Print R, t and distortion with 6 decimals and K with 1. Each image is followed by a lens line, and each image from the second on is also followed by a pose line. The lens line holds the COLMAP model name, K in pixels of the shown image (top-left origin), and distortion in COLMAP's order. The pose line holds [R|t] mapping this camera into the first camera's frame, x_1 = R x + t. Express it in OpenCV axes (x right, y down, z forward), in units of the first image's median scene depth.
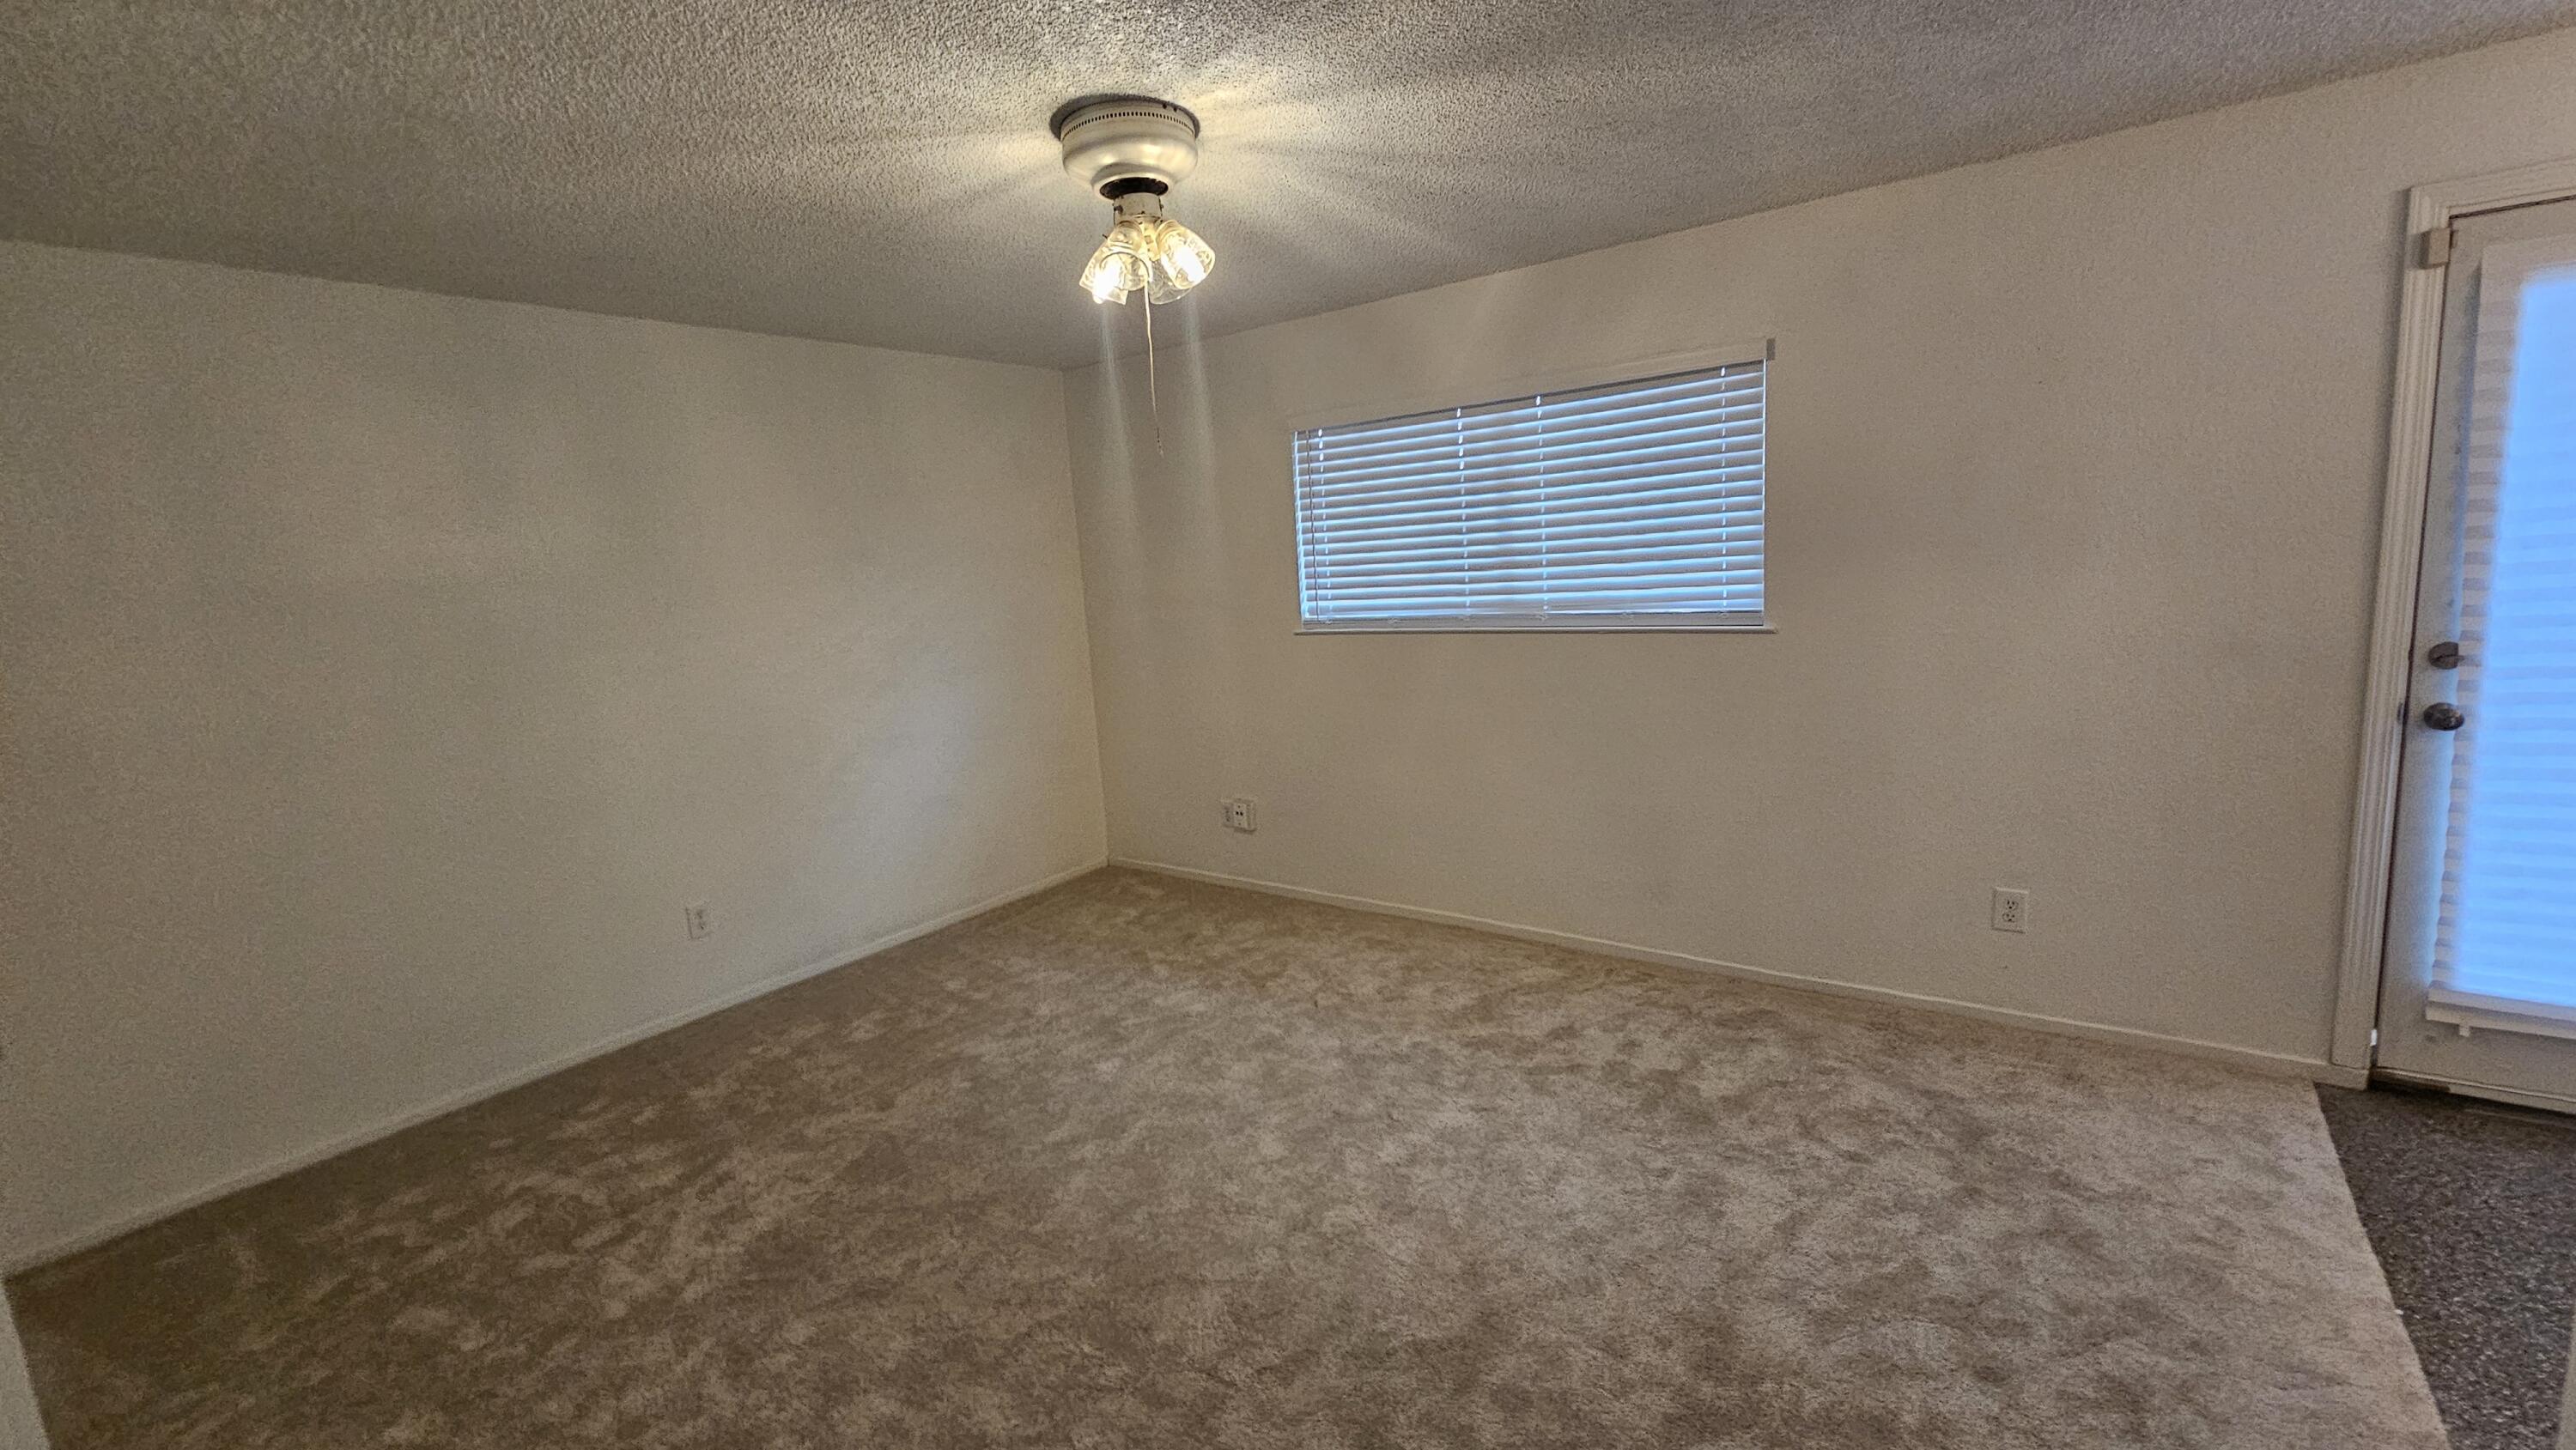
lens RADIAL K [[1057.1, 0, 1298.7], [0, 1057.1, 728.9], [0, 0, 1]] dist [-0.000117, 0.000633]
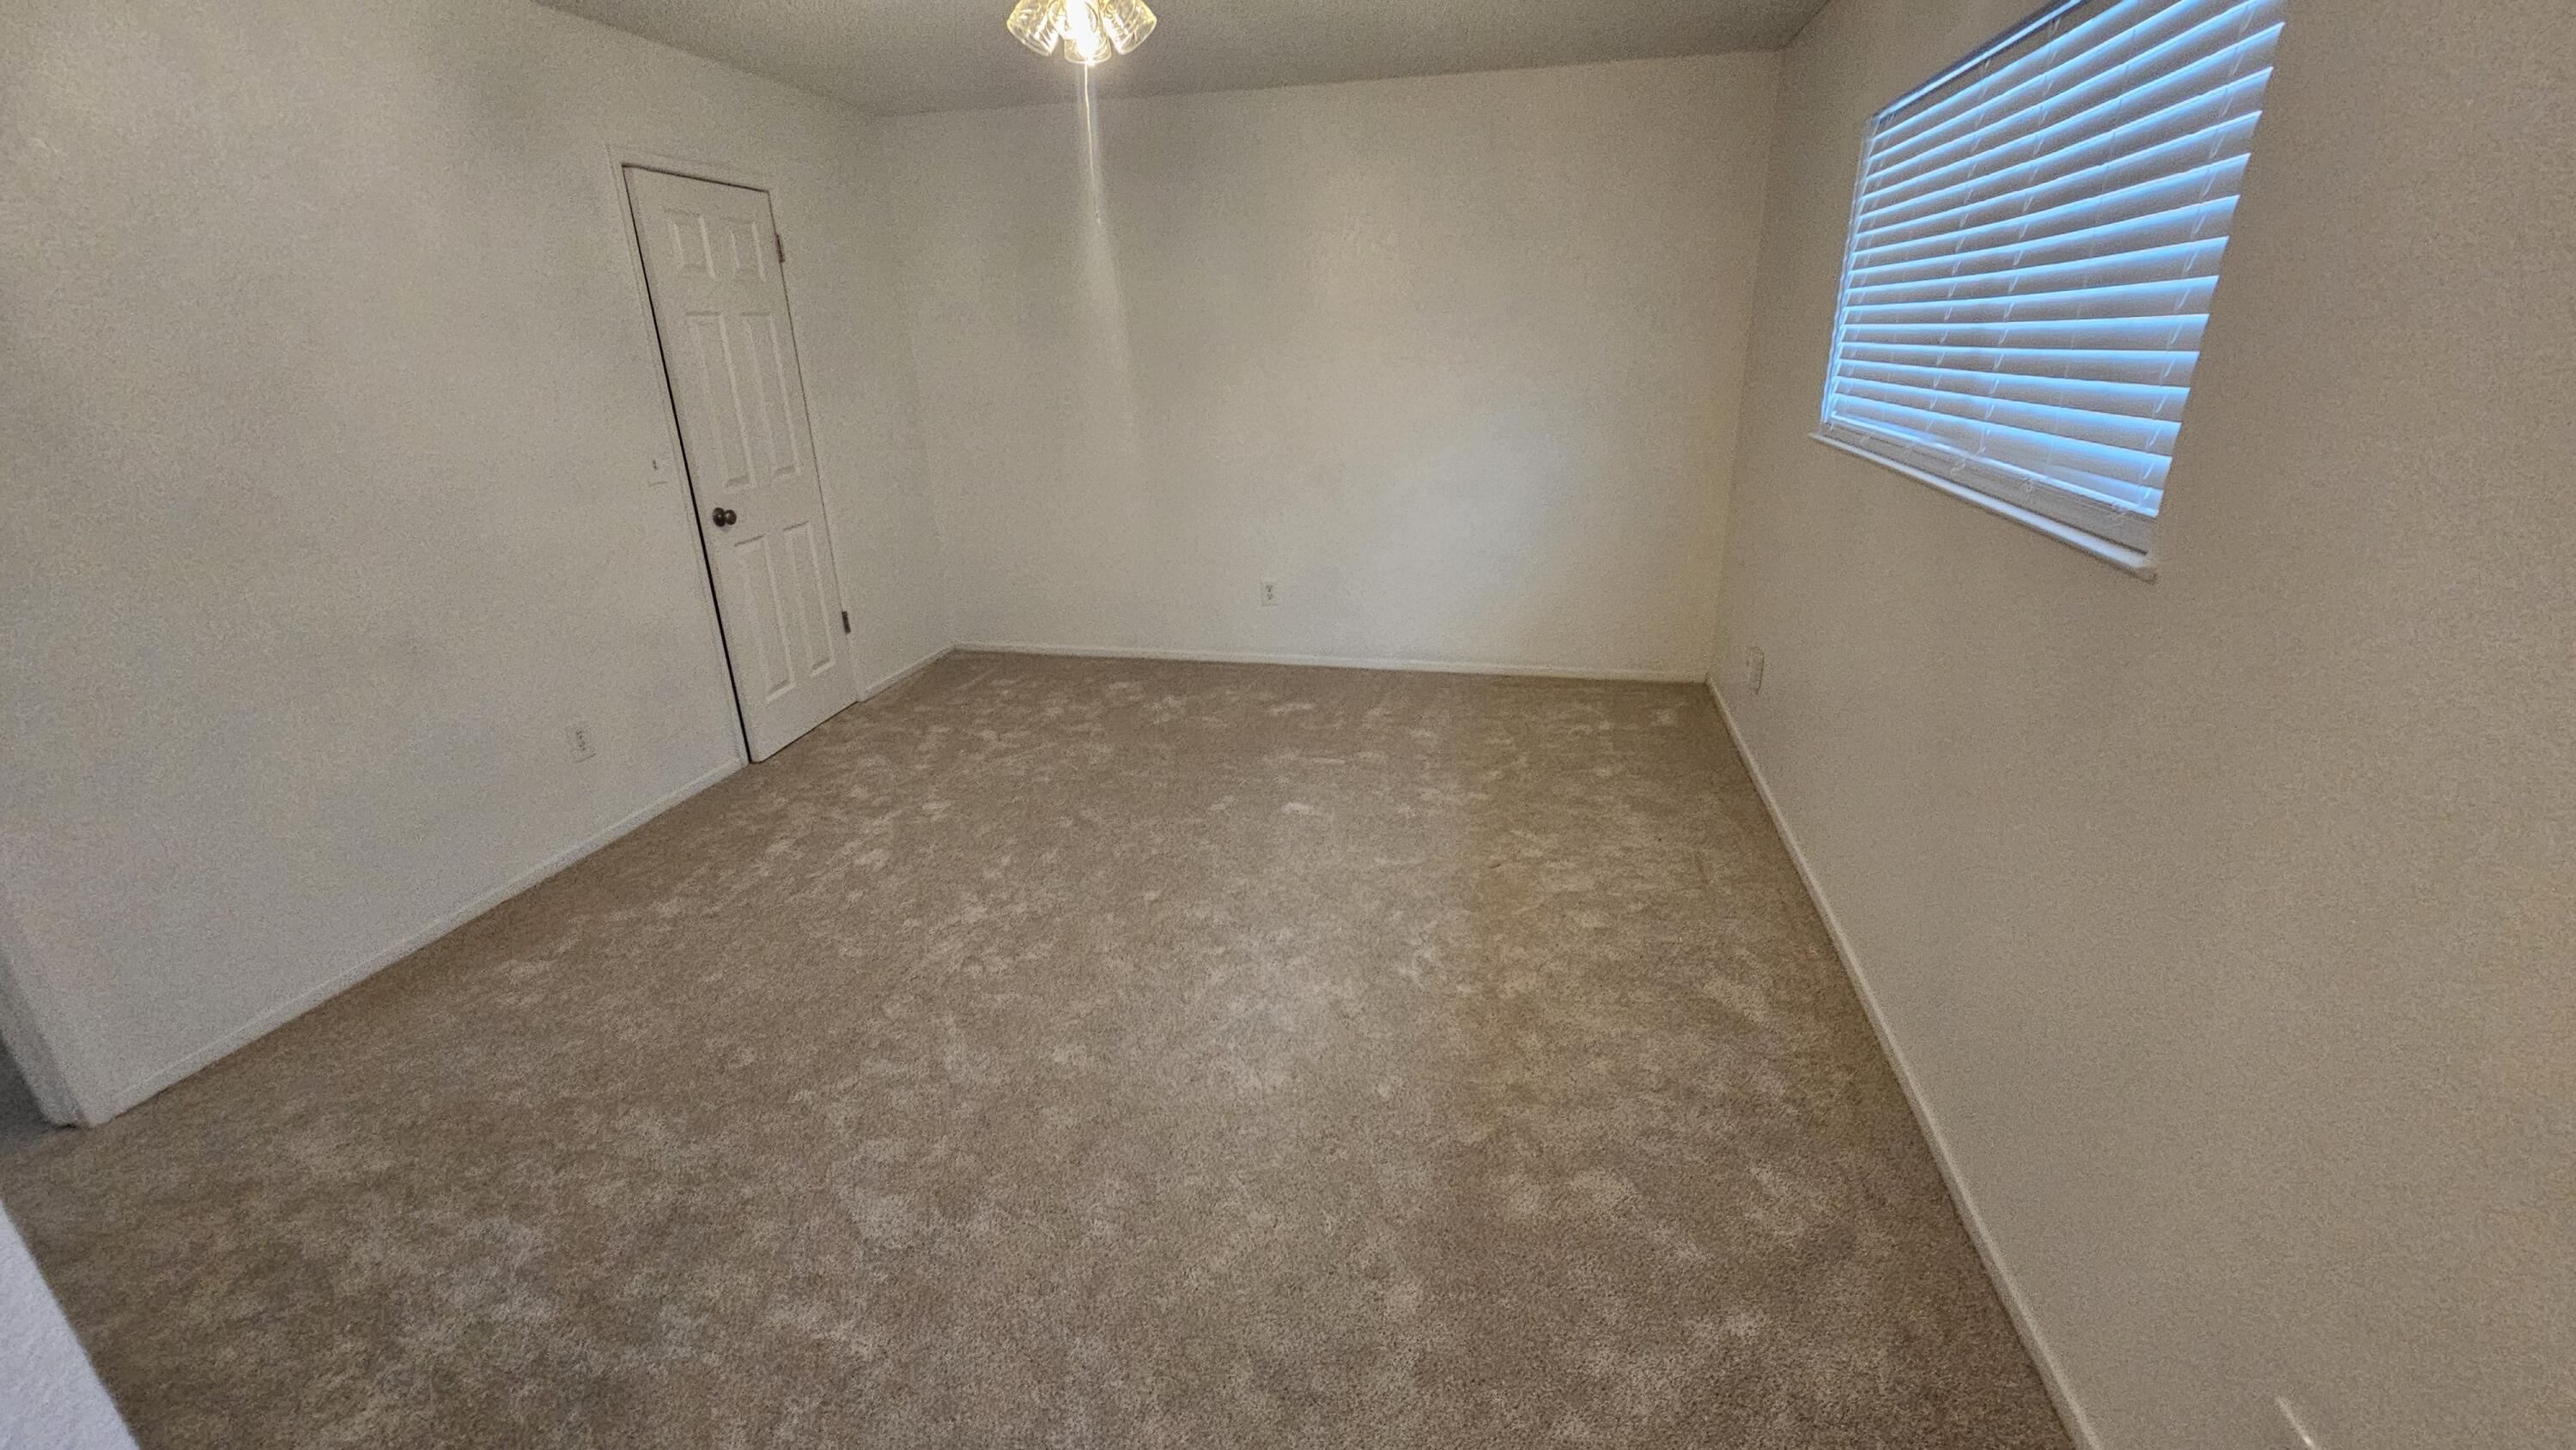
lens RADIAL K [[1057.1, 0, 1288.7], [0, 1057.1, 748.0], [0, 0, 1]] dist [-0.000117, 0.000633]
pose [[0.404073, 0.387595, -0.828550, 0.576601], [-0.154554, 0.921696, 0.355795, -0.107233], [0.901576, -0.015711, 0.432336, 0.418389]]
